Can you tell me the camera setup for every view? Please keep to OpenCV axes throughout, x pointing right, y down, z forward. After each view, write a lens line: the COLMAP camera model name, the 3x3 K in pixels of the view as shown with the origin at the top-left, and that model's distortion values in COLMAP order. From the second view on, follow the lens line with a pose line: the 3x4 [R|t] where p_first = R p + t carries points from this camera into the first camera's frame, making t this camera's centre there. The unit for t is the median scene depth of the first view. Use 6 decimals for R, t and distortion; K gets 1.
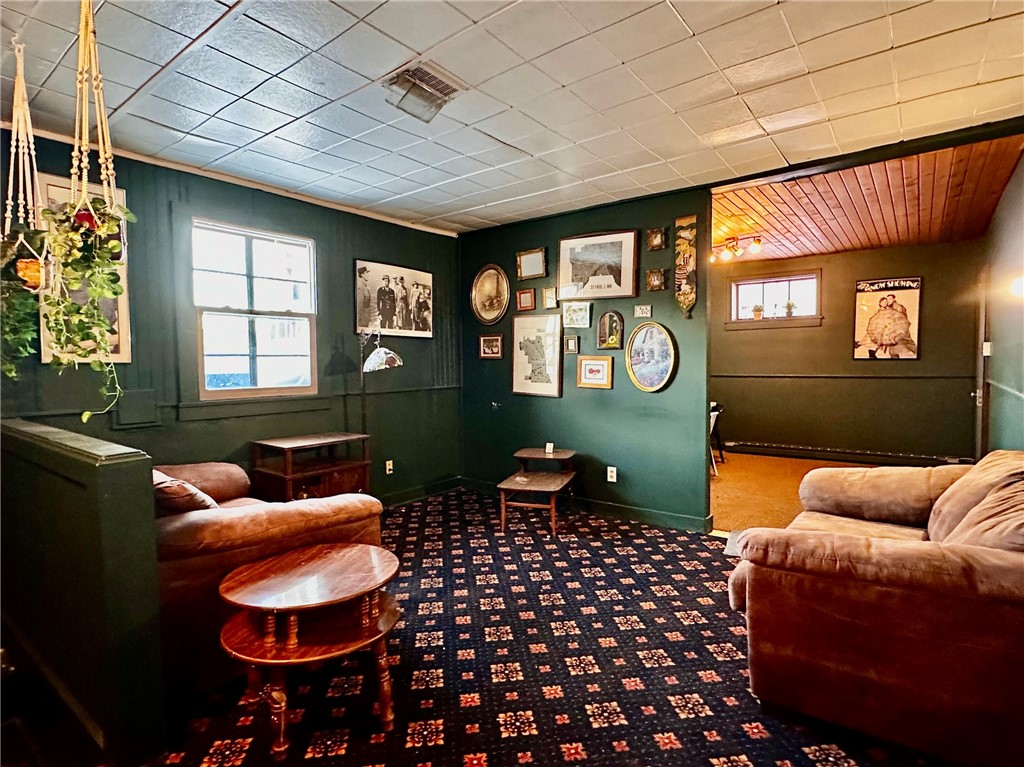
lens RADIAL K [[537.9, 0, 510.7], [0, 537.9, 377.4], [0, 0, 1]] dist [-0.000923, -0.000275]
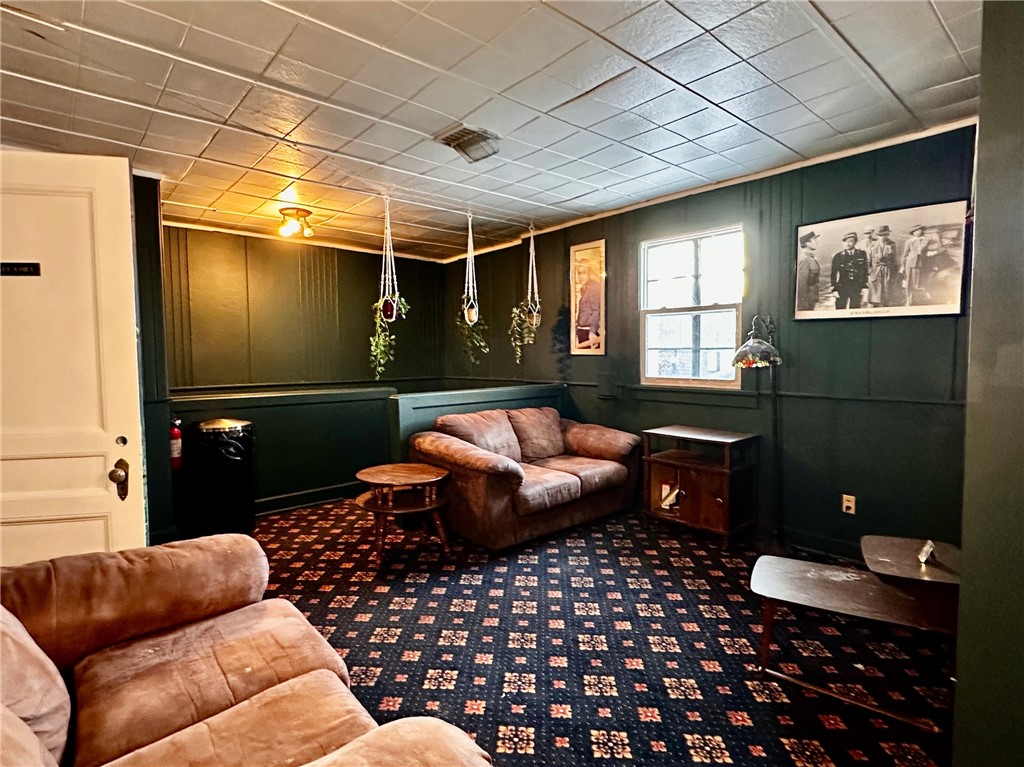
lens RADIAL K [[537.9, 0, 510.7], [0, 537.9, 377.4], [0, 0, 1]] dist [-0.000923, -0.000275]
pose [[-0.194827, 0.058321, -0.979102, 0.671846], [-0.019509, 0.997803, 0.063317, -0.044332], [0.980644, 0.031437, -0.193261, 0.852334]]
